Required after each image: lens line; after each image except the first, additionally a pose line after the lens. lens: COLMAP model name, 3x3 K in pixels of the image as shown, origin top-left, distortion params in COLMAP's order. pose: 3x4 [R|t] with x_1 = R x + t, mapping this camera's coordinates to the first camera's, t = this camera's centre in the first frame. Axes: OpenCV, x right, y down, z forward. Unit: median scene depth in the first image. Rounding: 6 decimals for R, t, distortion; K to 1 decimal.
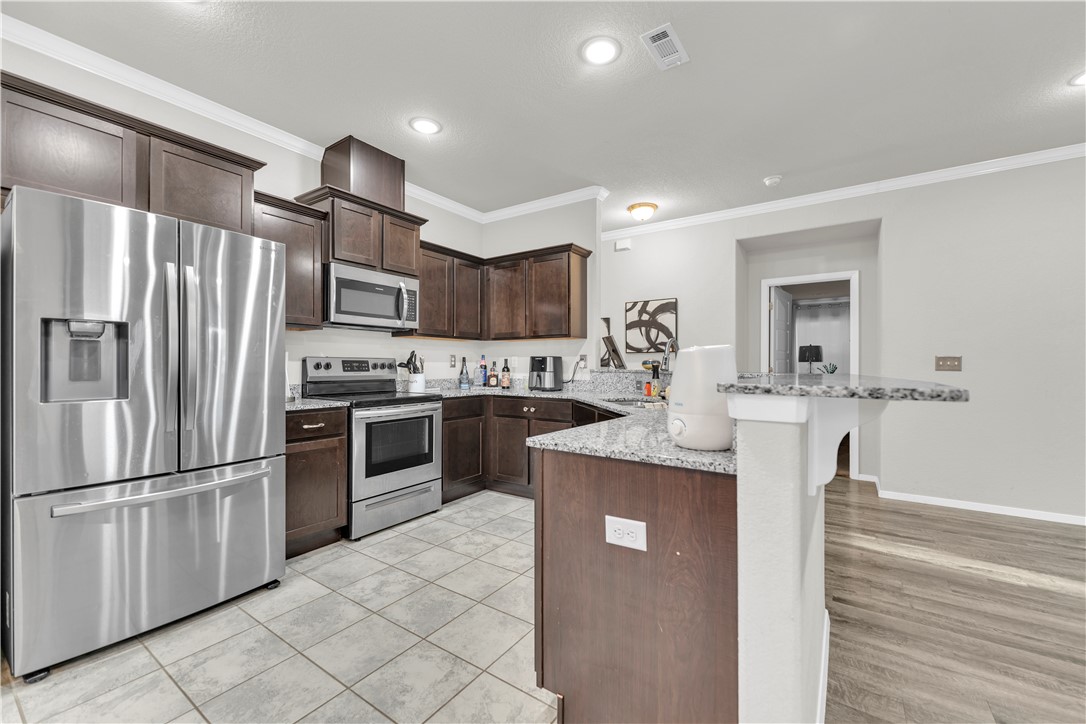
lens RADIAL K [[438.9, 0, 542.4], [0, 438.9, 360.6], [0, 0, 1]] dist [0.002708, -0.000308]
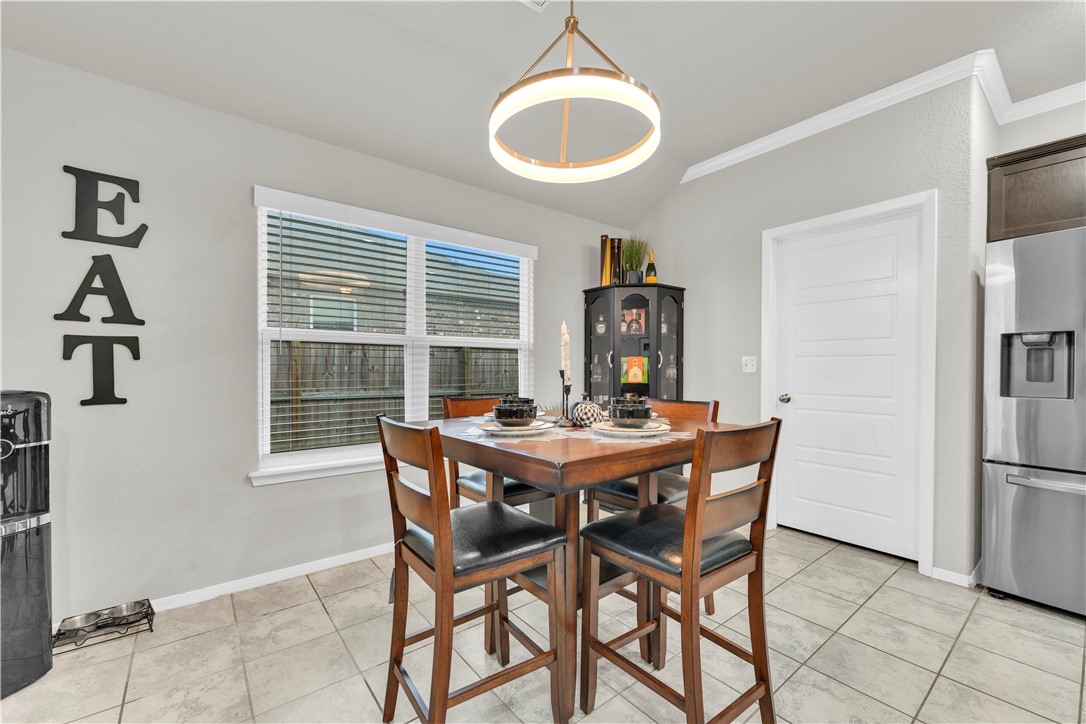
lens RADIAL K [[438.9, 0, 548.2], [0, 438.9, 378.9], [0, 0, 1]] dist [0.002708, -0.000308]
pose [[-0.281614, 0.017768, -0.959363, 0.515112], [0.005395, 0.999842, 0.016934, 0.009878], [0.959513, -0.000407, -0.281665, 0.037486]]
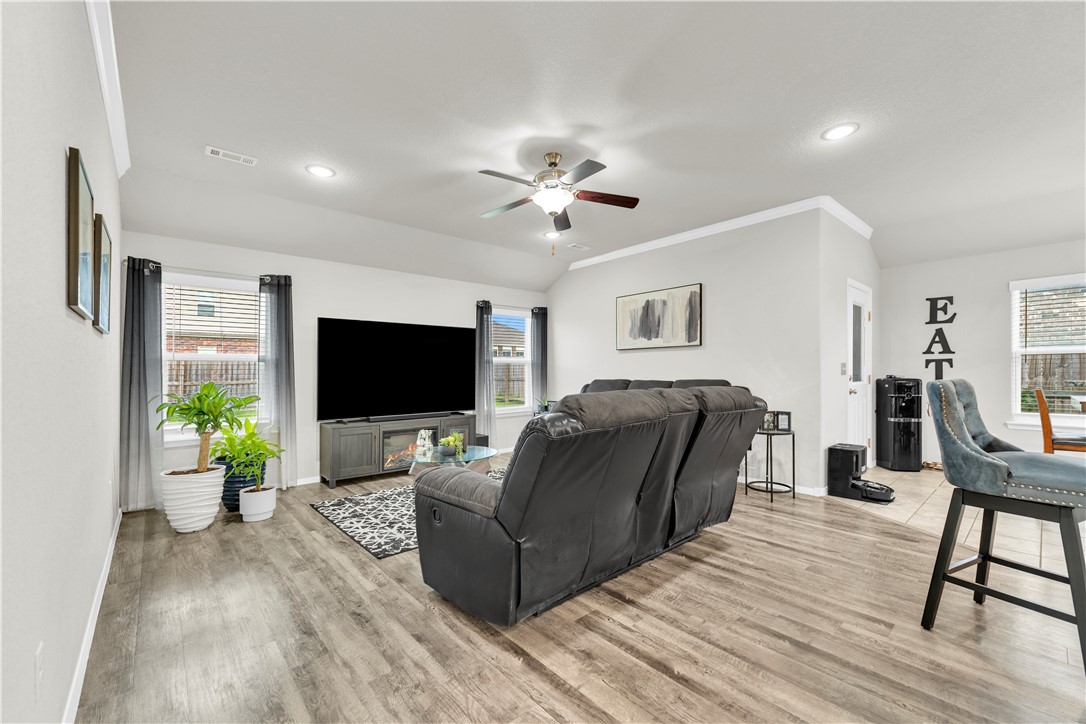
lens RADIAL K [[438.9, 0, 541.6], [0, 438.9, 372.2], [0, 0, 1]] dist [0.002708, -0.000308]
pose [[-0.970799, 0.006665, 0.239801, 1.630383], [0.003848, 0.999918, -0.012210, 0.028281], [-0.239863, -0.010931, -0.970745, 2.121324]]
